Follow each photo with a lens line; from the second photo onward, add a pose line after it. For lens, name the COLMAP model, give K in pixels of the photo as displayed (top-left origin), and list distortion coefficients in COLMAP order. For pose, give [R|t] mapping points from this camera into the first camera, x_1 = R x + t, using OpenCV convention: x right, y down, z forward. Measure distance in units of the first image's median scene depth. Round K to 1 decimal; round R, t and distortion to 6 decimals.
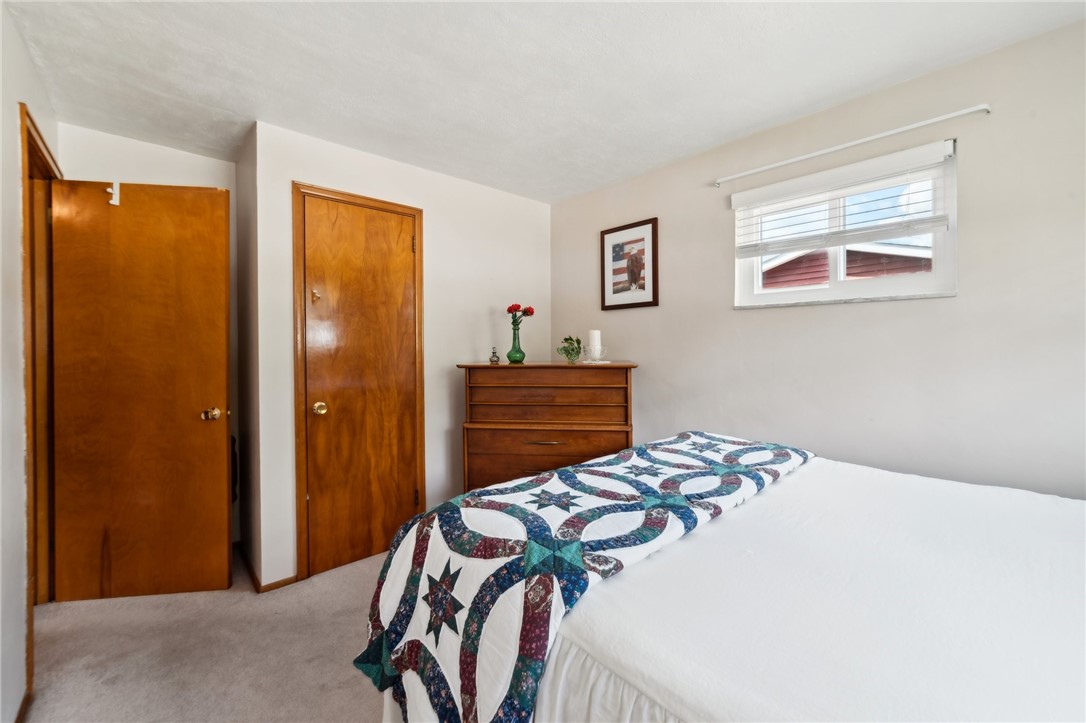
lens RADIAL K [[427.6, 0, 544.4], [0, 427.6, 351.1], [0, 0, 1]] dist [-0.000519, 0.000054]
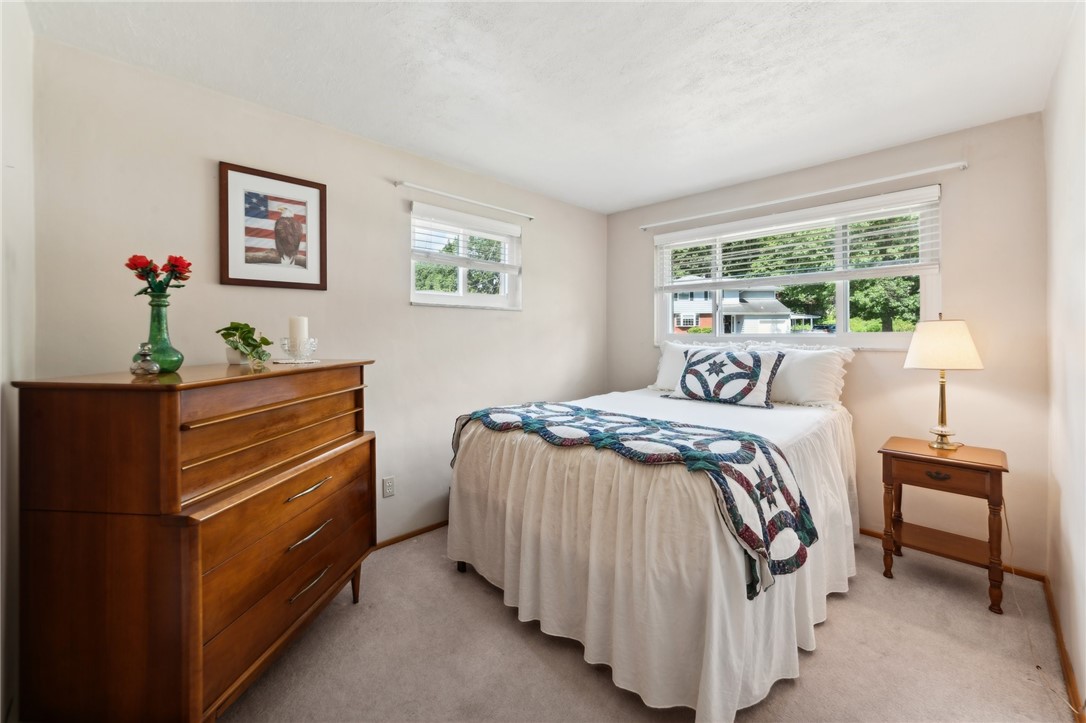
lens RADIAL K [[427.6, 0, 561.9], [0, 427.6, 336.6], [0, 0, 1]] dist [-0.000519, 0.000054]
pose [[-0.029124, -0.002432, 0.999573, -0.571458], [0.014801, 0.999886, 0.002864, -0.010882], [-0.999466, 0.014879, -0.029084, 0.549734]]
